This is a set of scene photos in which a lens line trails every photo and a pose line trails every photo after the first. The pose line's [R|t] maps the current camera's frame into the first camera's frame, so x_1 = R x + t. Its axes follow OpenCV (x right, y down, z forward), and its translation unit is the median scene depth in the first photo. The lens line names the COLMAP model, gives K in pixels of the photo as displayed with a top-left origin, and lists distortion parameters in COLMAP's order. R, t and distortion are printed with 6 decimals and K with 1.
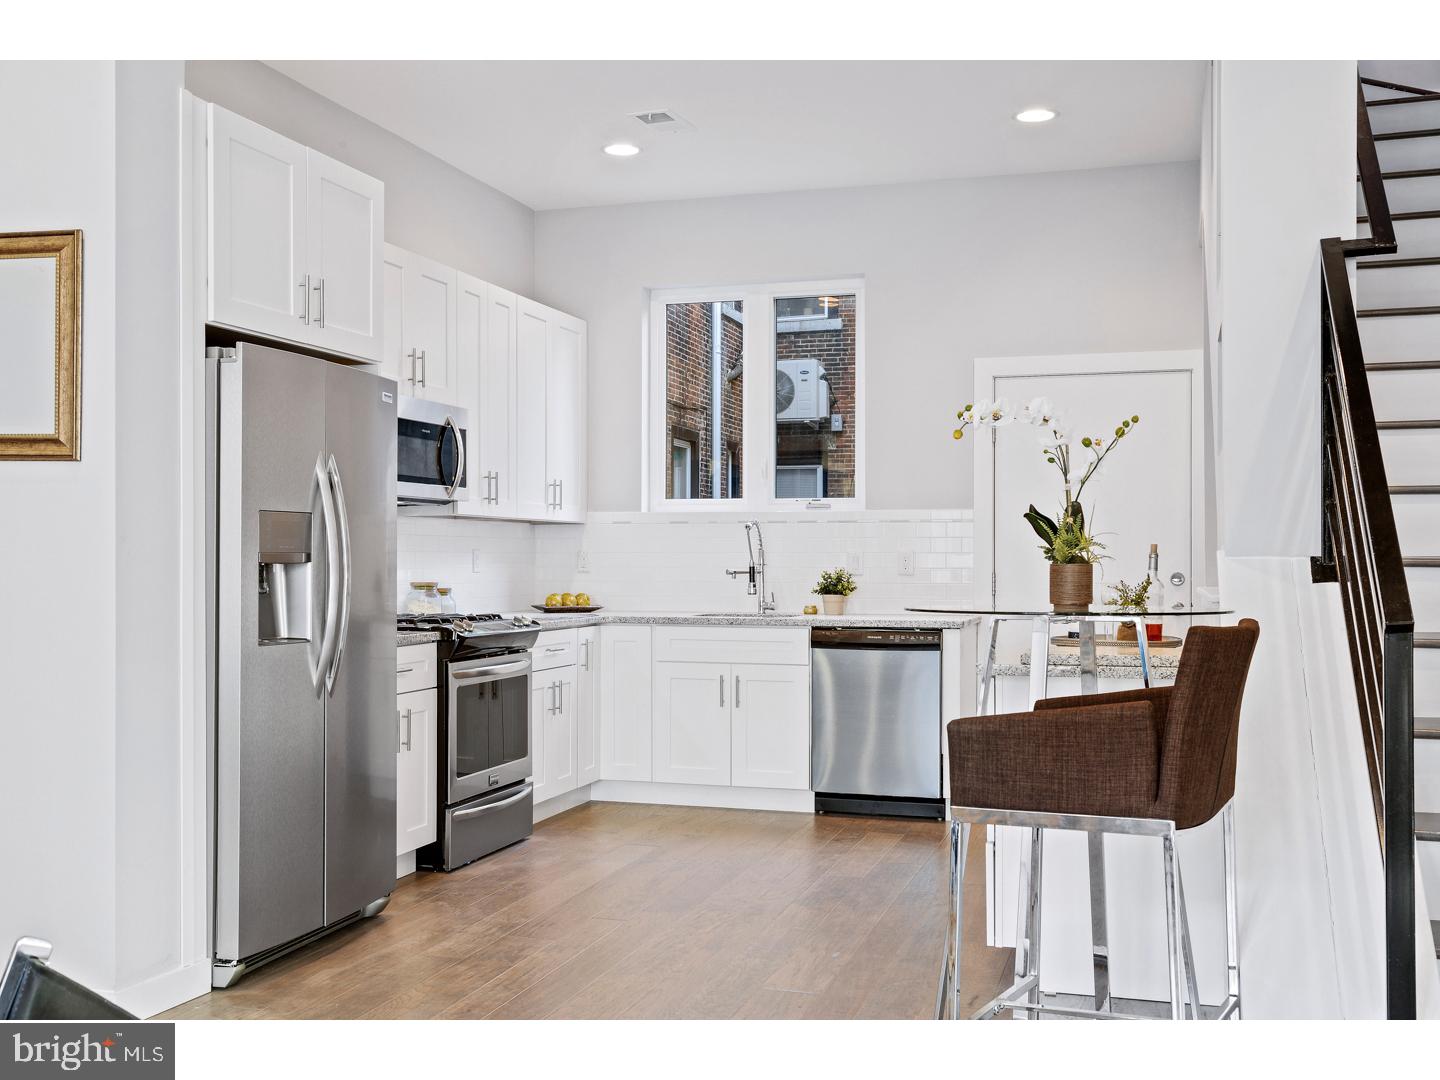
lens RADIAL K [[1484.9, 0, 718.4], [0, 1484.9, 565.7], [0, 0, 1]] dist [0.022258, 0.018811]
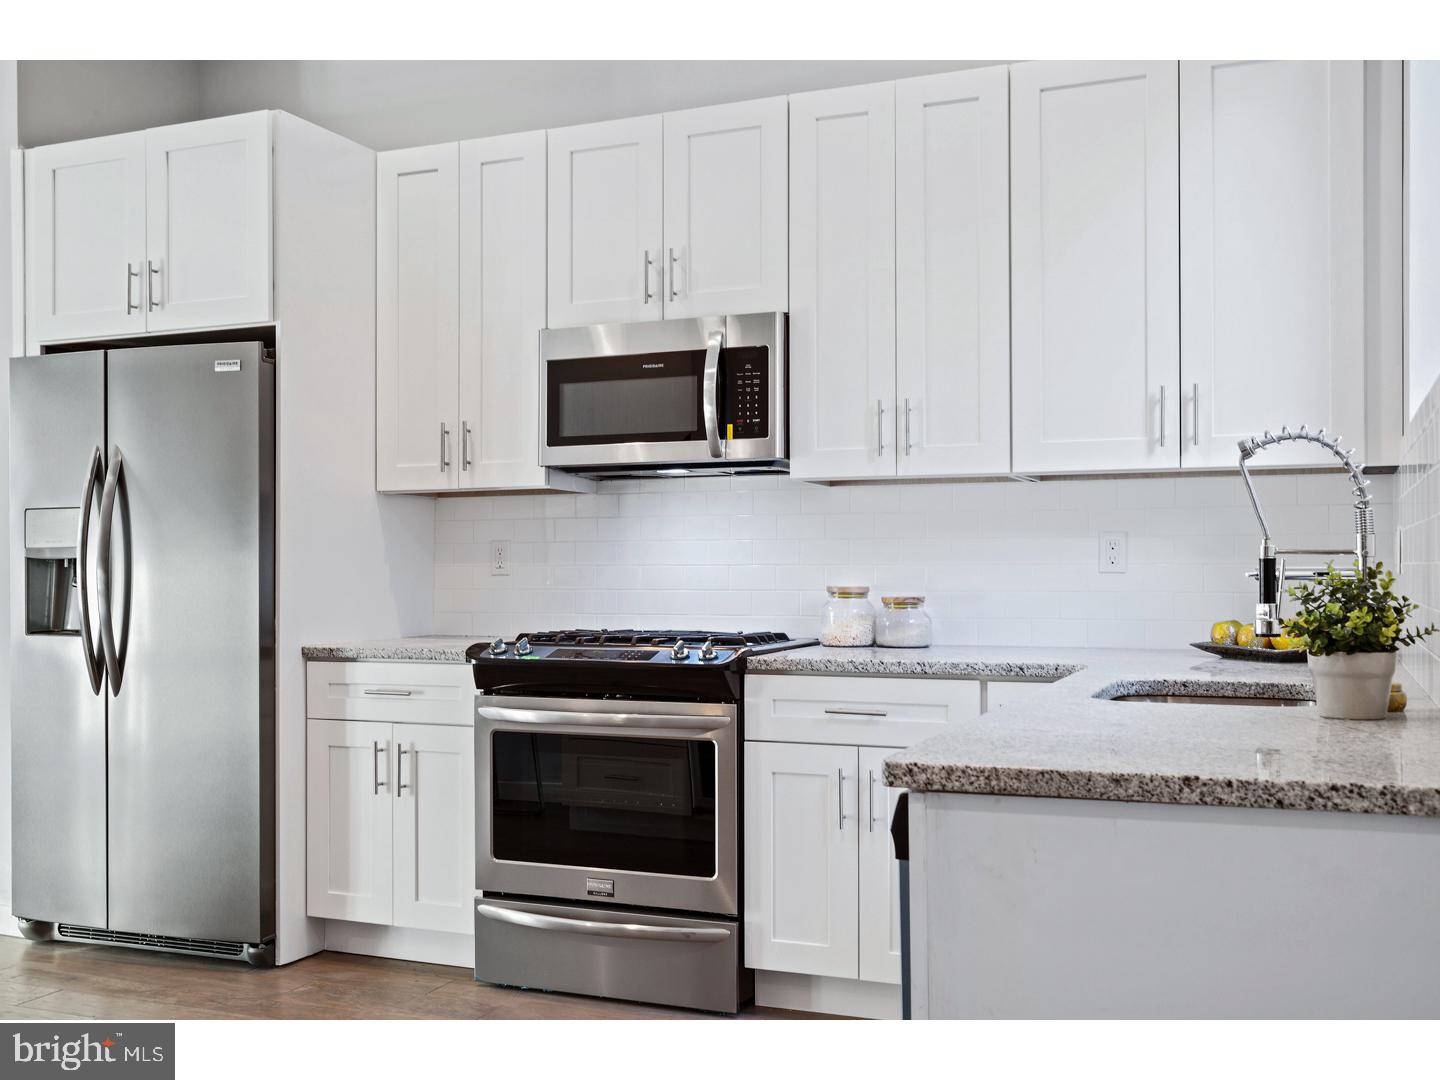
lens RADIAL K [[1484.9, 0, 718.4], [0, 1484.9, 565.7], [0, 0, 1]] dist [0.022258, 0.018811]
pose [[-0.115282, -0.001924, -0.993331, 0.435959], [-0.000498, 0.999998, -0.001879, 0.003184], [0.993333, 0.000278, -0.115283, 0.994899]]
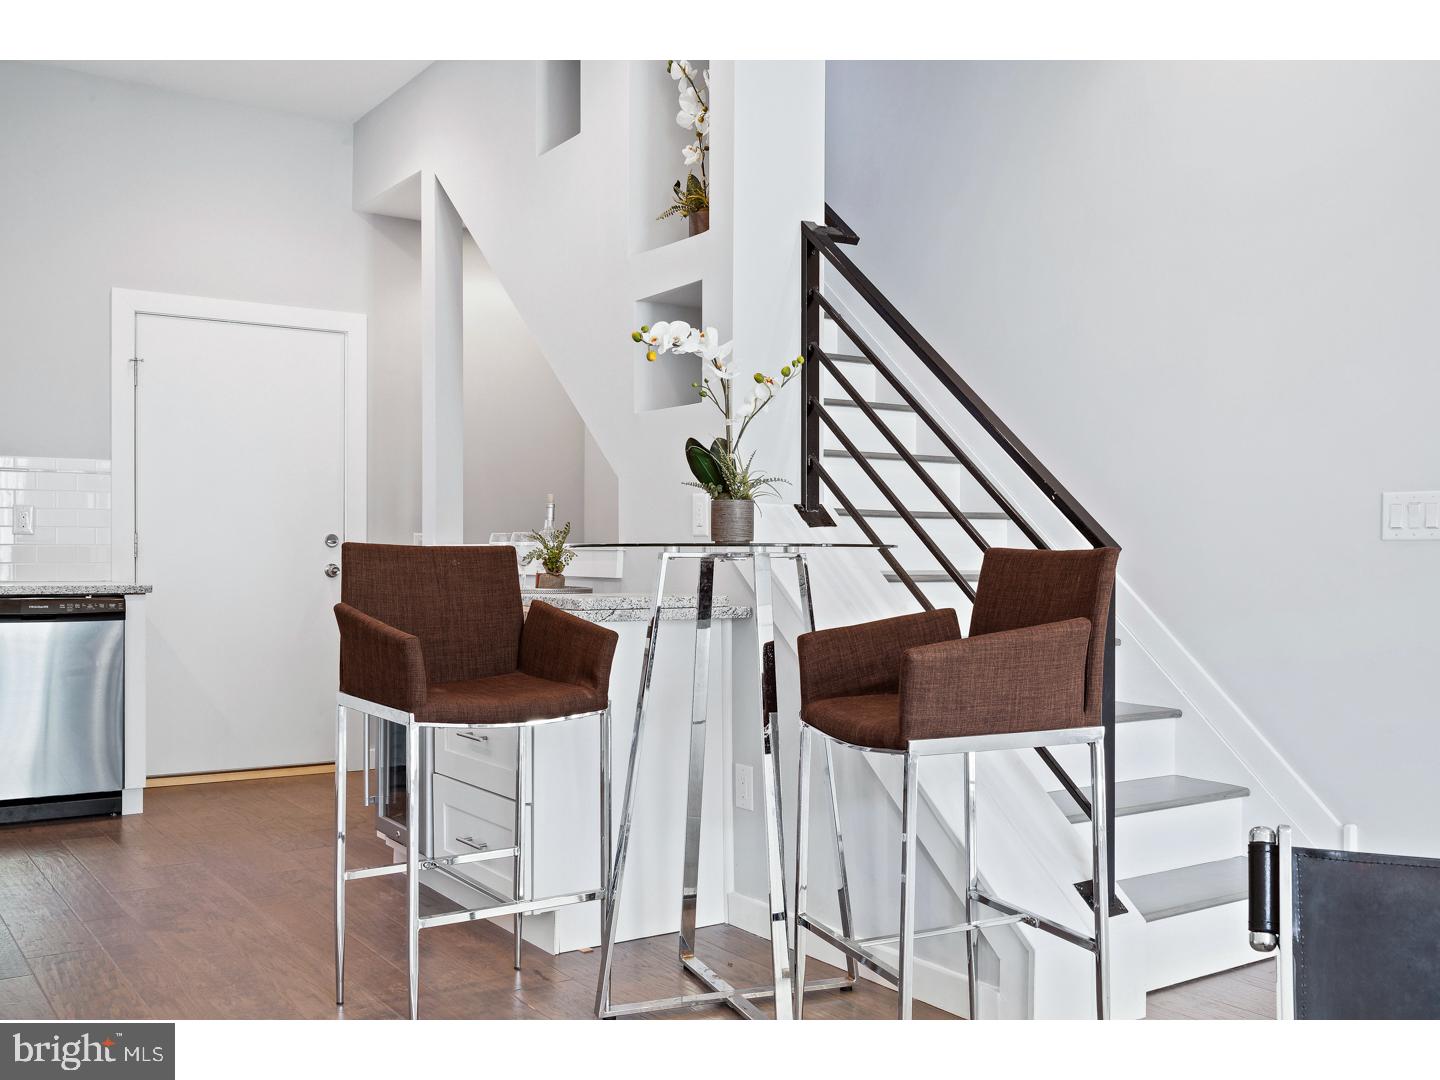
lens RADIAL K [[1345.3, 0, 727.0], [0, 1345.3, 573.2], [0, 0, 1]] dist [0.006324, 0.012840]
pose [[0.620102, -0.009533, 0.784463, -0.245975], [-0.002364, 0.999899, 0.014020, 0.018159], [-0.784518, -0.010548, 0.620017, 0.235941]]
